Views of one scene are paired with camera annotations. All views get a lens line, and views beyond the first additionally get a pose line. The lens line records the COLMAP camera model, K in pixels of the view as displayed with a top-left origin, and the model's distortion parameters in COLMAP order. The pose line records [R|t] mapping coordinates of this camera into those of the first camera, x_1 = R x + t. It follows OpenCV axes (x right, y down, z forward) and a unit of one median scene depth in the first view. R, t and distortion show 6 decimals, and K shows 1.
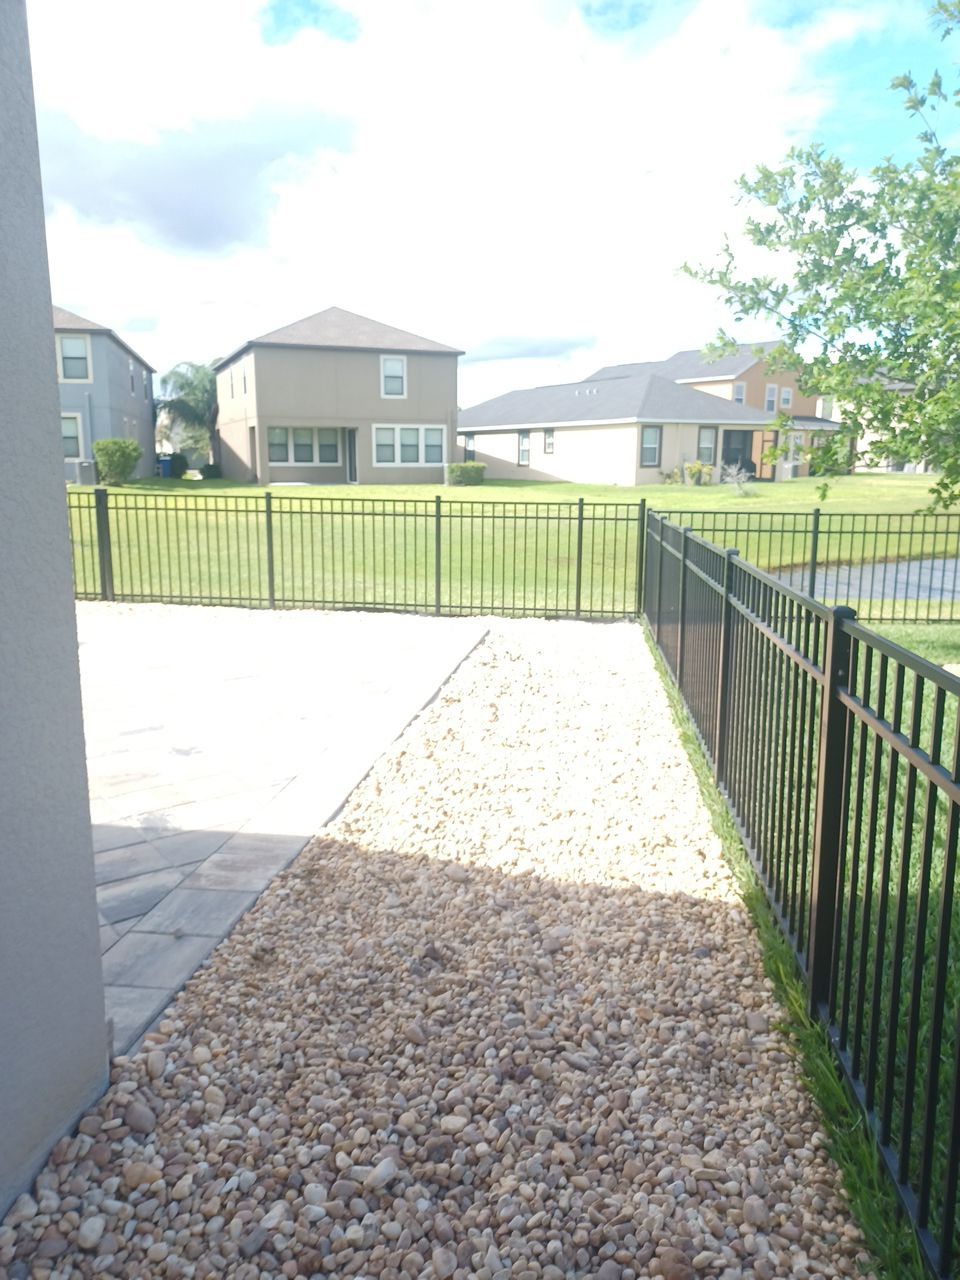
lens RADIAL K [[931.2, 0, 480.0], [0, 931.2, 640.0], [0, 0, 1]] dist [0.031244, 0.003606]
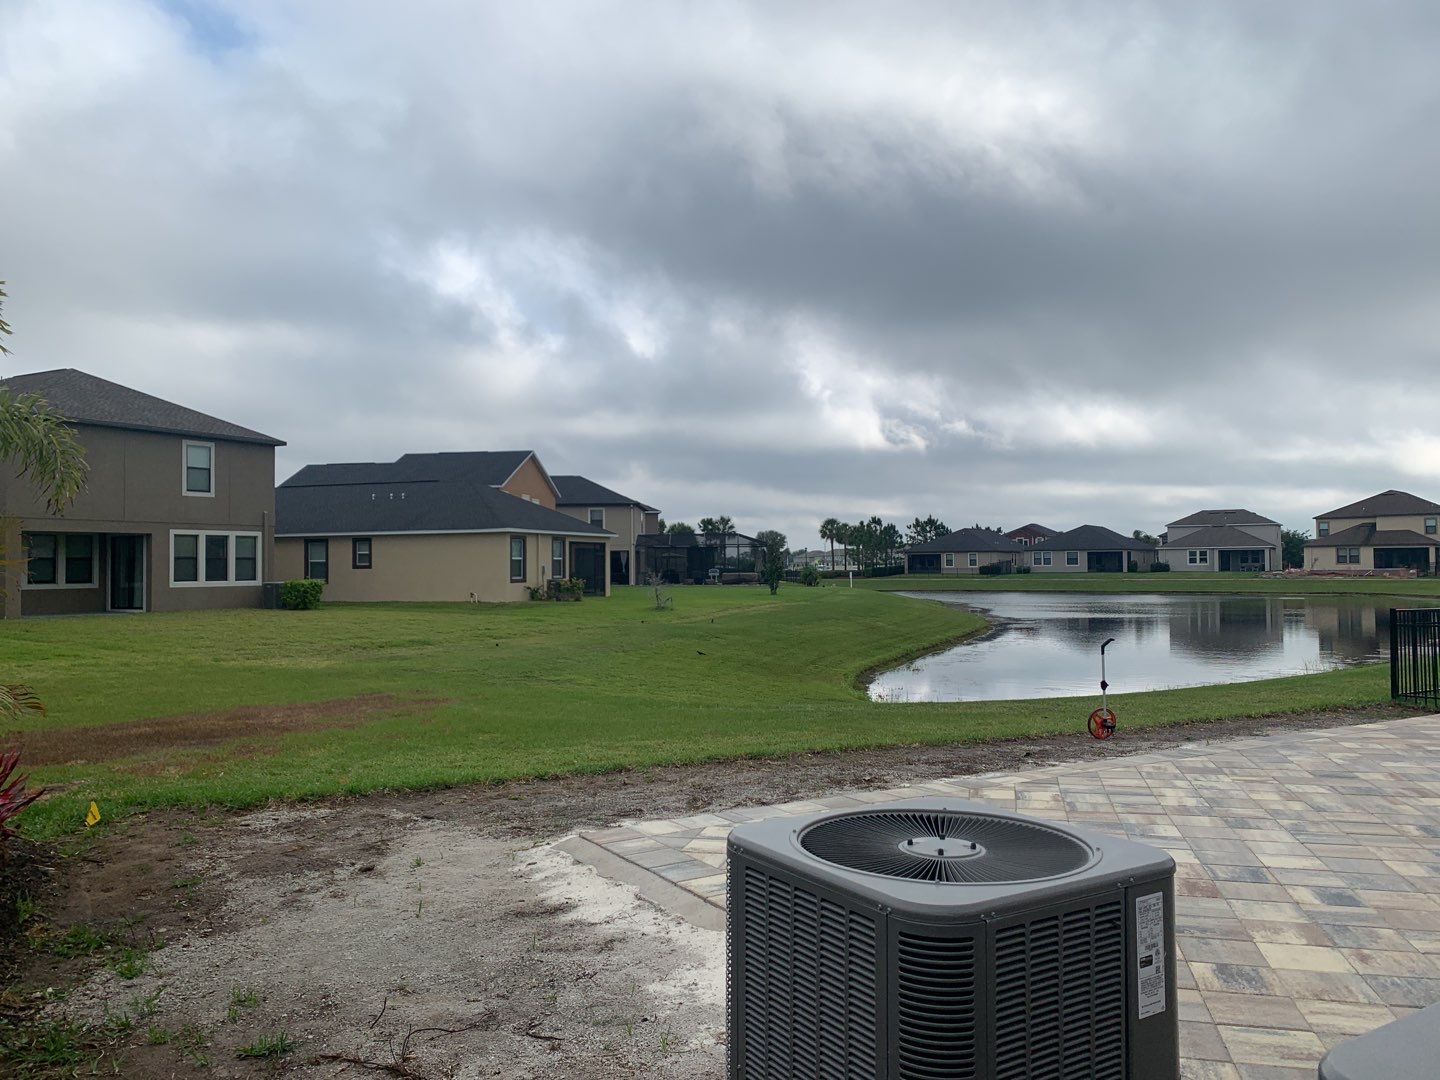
lens RADIAL K [[1063.6, 0, 720.0], [0, 1063.6, 540.0], [0, 0, 1]] dist [0.036914, -0.065348]
pose [[0.770758, 0.006830, 0.637092, -0.305337], [0.134997, 0.975488, -0.173777, -0.021443], [-0.622662, 0.219946, 0.750943, 0.110919]]
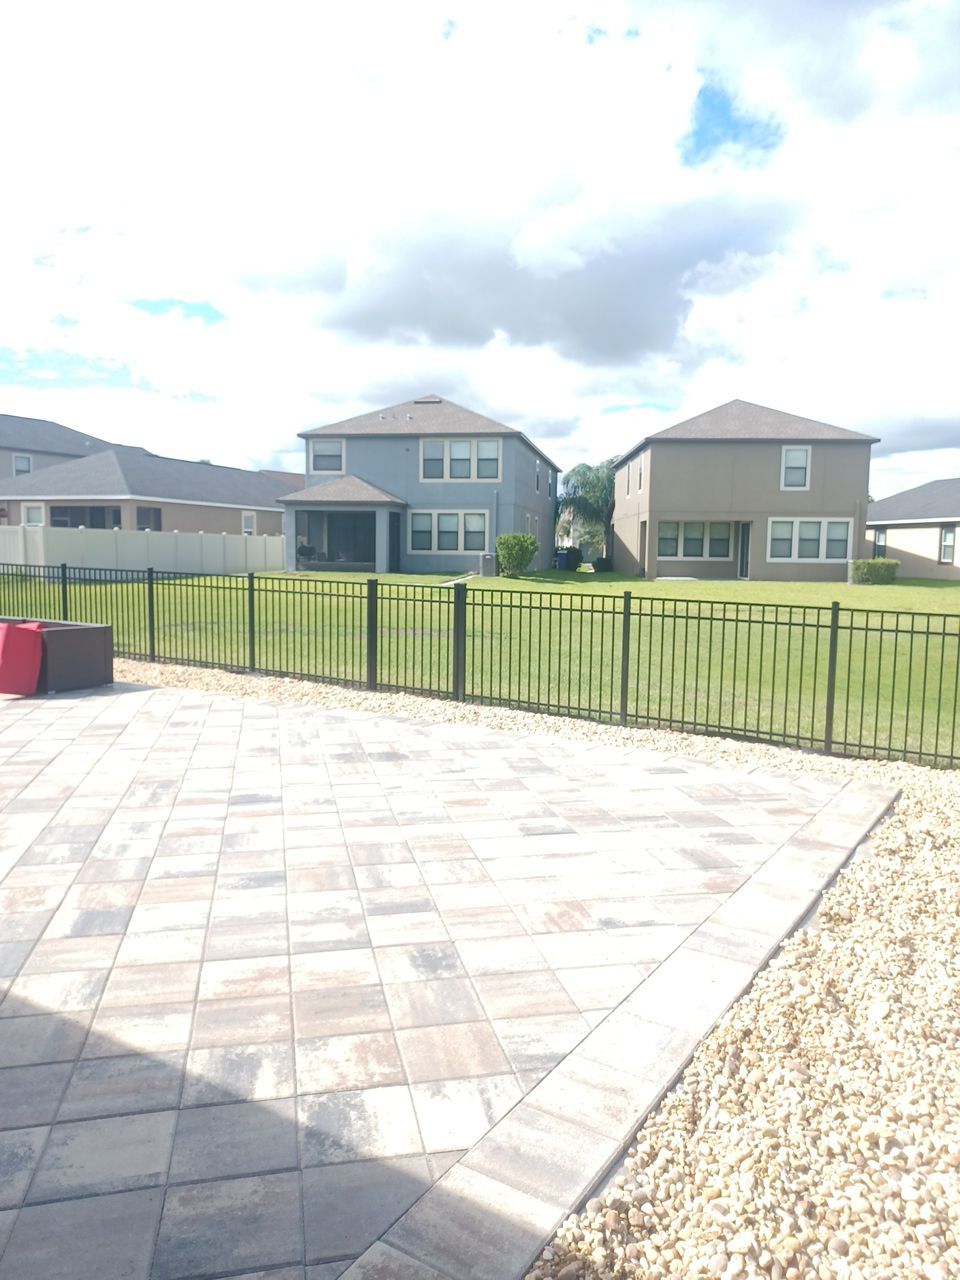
lens RADIAL K [[912.1, 0, 497.8], [0, 912.1, 636.9], [0, 0, 1]] dist [0.027122, -0.001186]
pose [[0.920992, 0.047595, -0.386664, -0.004550], [-0.086846, 0.992617, -0.084675, -0.009892], [0.379779, 0.111565, 0.918325, 0.061470]]
